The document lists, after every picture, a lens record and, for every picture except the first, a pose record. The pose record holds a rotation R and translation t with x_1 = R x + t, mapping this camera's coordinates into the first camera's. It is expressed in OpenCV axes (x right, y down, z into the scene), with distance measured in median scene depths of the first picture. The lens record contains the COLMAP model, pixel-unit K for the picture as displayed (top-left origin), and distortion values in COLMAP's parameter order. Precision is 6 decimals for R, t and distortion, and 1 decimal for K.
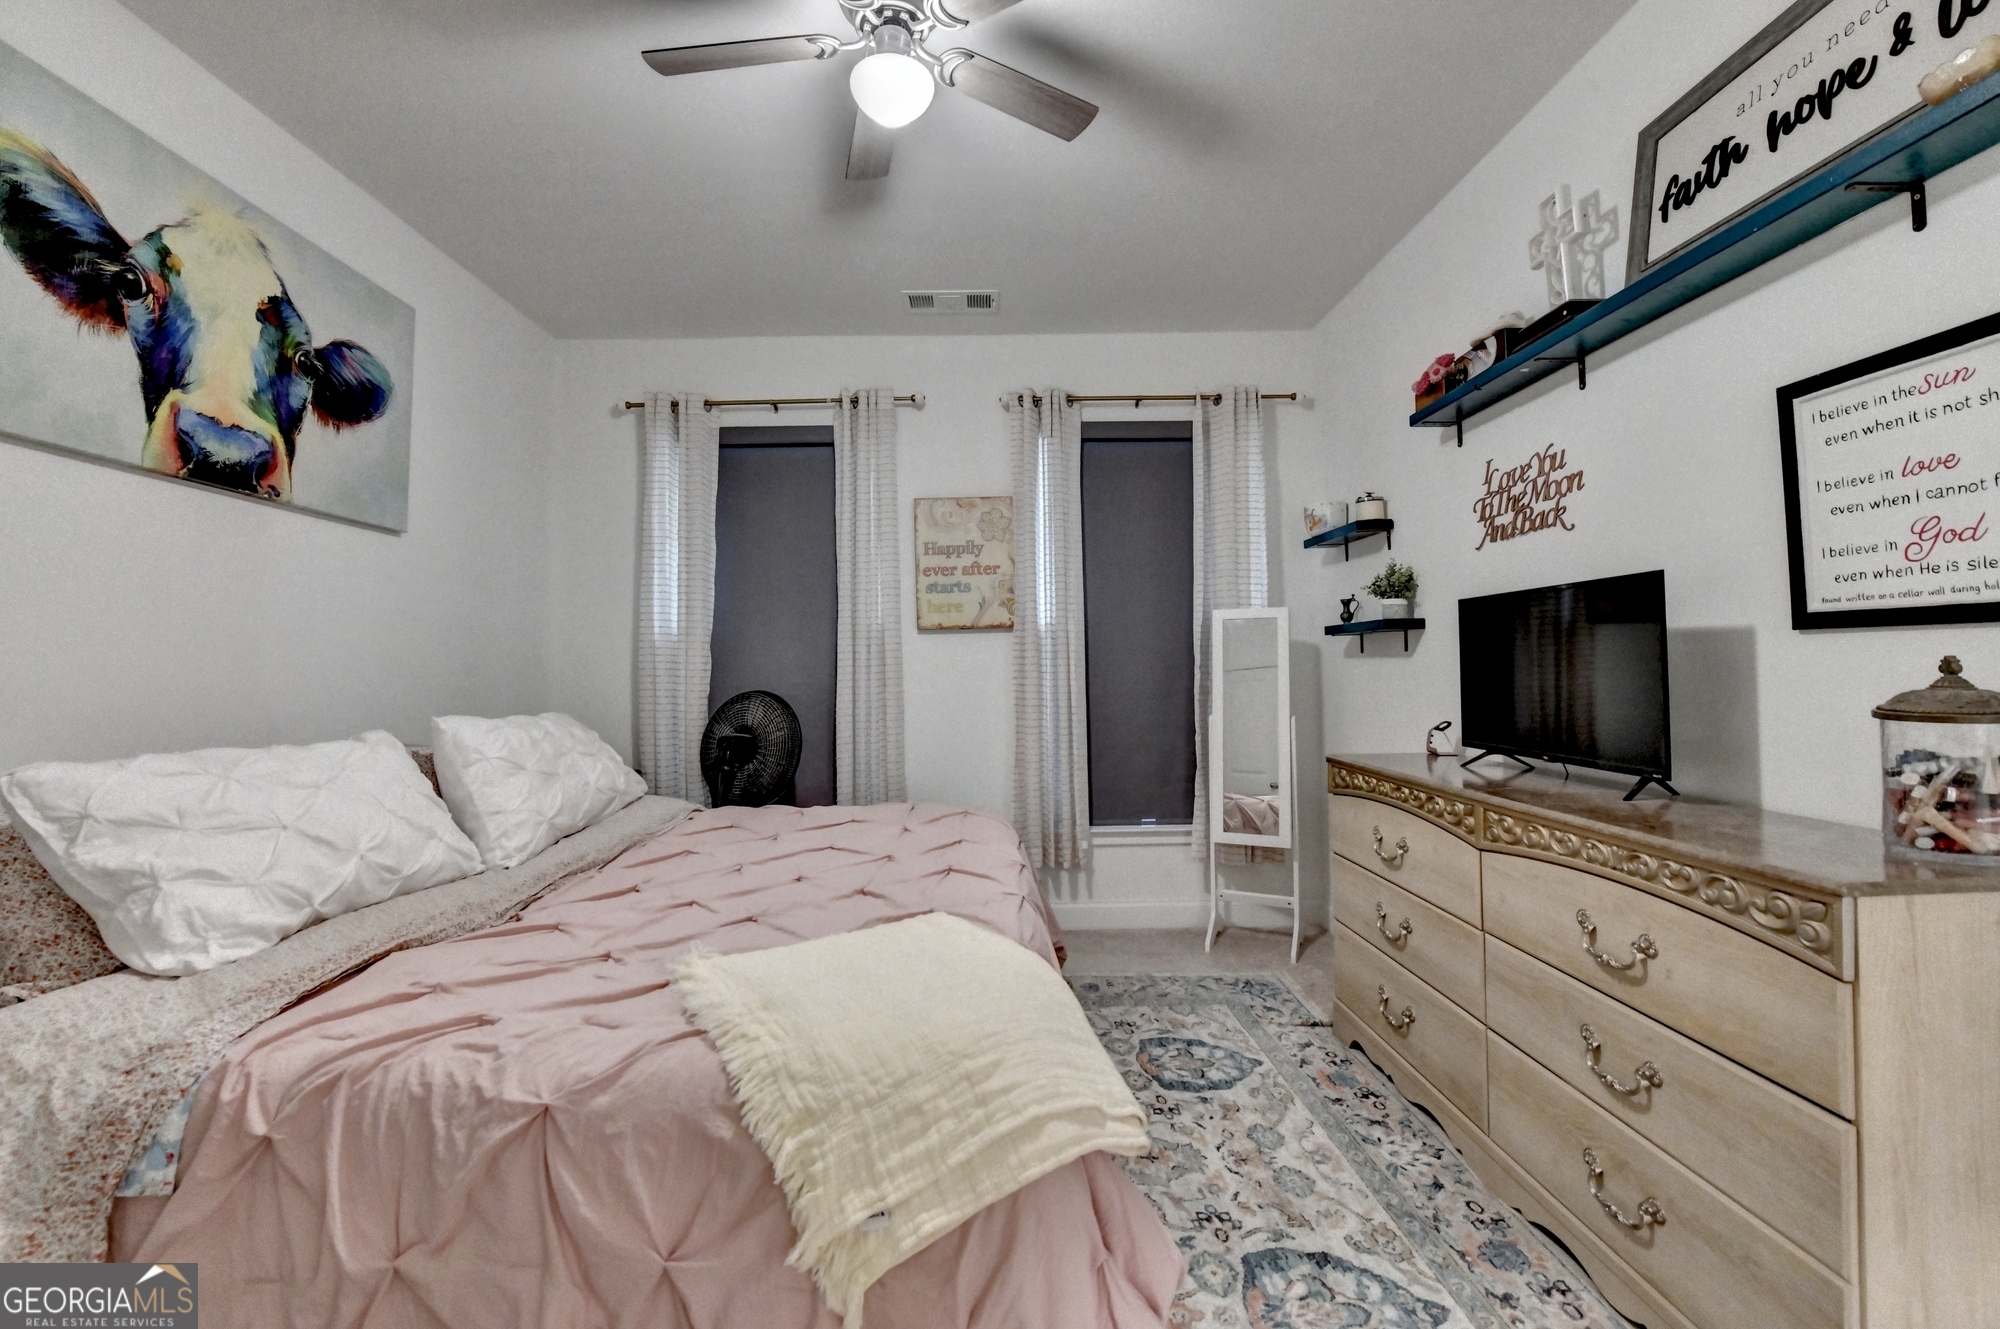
lens RADIAL K [[839.3, 0, 993.7], [0, 839.3, 684.7], [0, 0, 1]] dist [-0.017027, -0.000537]
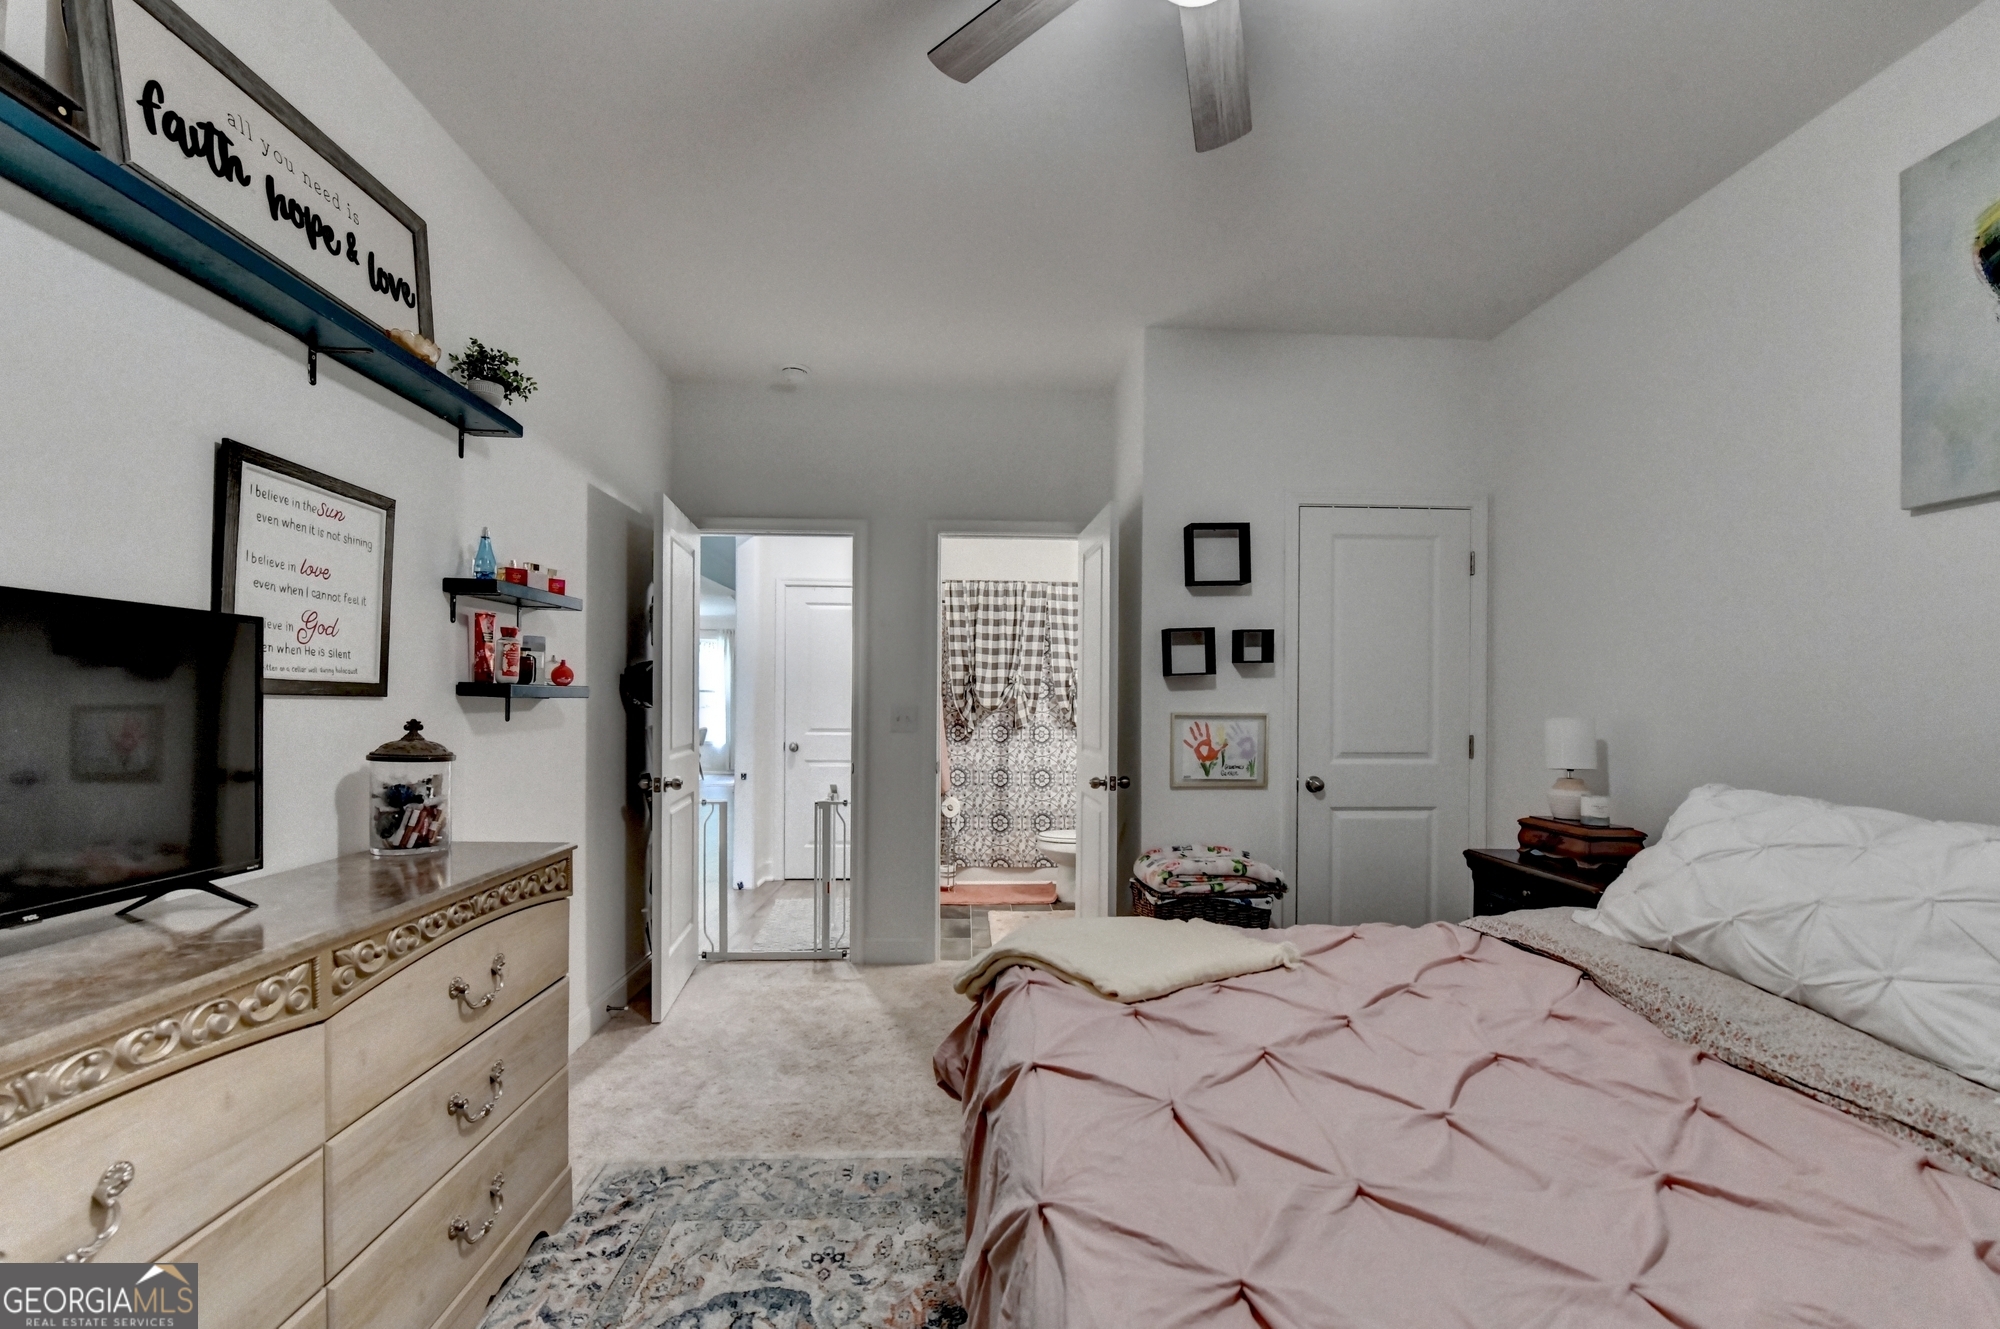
lens RADIAL K [[839.3, 0, 993.7], [0, 839.3, 684.7], [0, 0, 1]] dist [-0.017027, -0.000537]
pose [[-0.999740, 0.008296, -0.021245, 0.096825], [0.008309, 0.999965, -0.000532, -0.072393], [0.021240, -0.000709, -0.999774, 2.081655]]
